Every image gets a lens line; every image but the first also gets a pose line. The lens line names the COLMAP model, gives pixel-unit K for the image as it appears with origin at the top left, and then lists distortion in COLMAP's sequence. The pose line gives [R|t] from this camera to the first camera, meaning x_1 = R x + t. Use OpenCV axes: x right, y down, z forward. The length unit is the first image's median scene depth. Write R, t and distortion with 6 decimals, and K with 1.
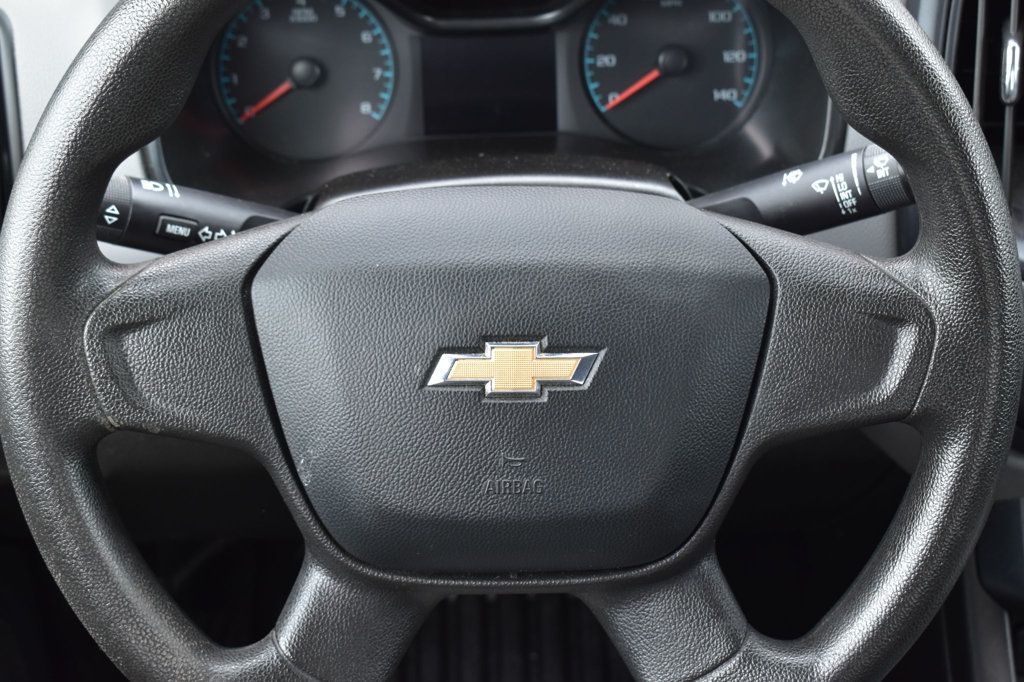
lens RADIAL K [[1703.0, 0, 516.6], [0, 1703.0, 340.9], [0, 0, 1]] dist [0.016309, 0.000000]
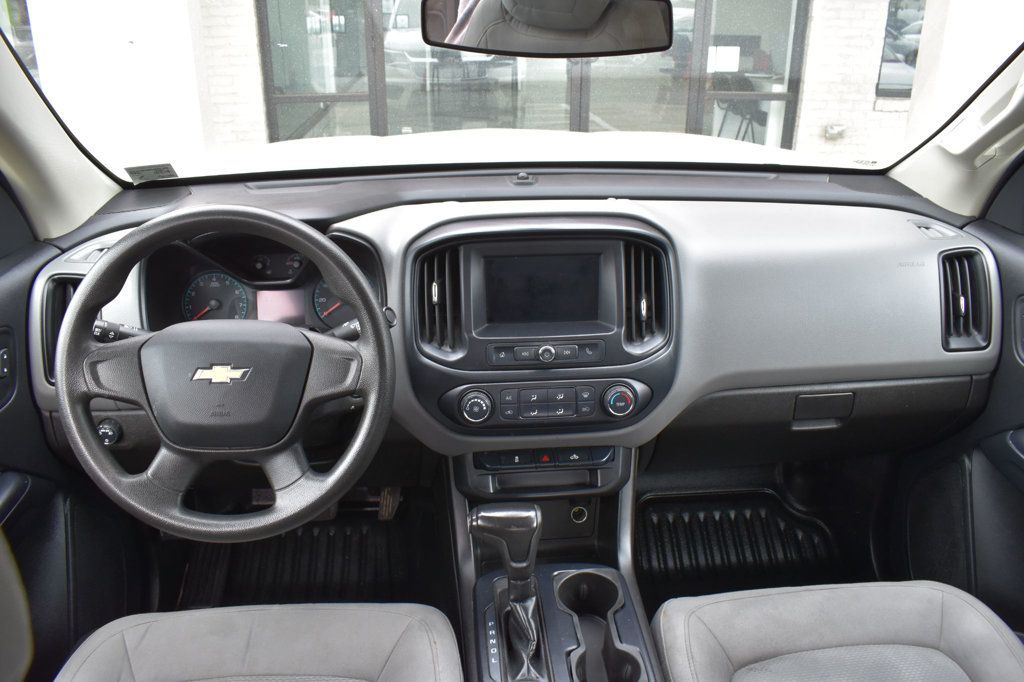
lens RADIAL K [[792.0, 0, 508.8], [0, 792.0, 346.5], [0, 0, 1]] dist [-0.100146, 0.016747]
pose [[0.998916, -0.005147, 0.046271, 0.667637], [0.013959, 0.981253, -0.192218, 0.363618], [-0.044414, 0.192656, 0.980261, -0.589760]]
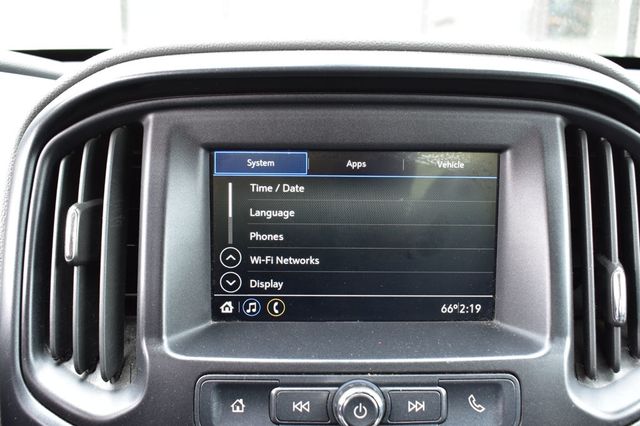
lens RADIAL K [[705.3, 0, 308.8], [0, 705.3, 204.0], [0, 0, 1]] dist [-0.075851, 0.000000]
pose [[0.999515, 0.029648, -0.009563, 0.849922], [-0.031069, 0.926300, -0.375504, -0.016559], [-0.002275, 0.375619, 0.926772, 1.072462]]
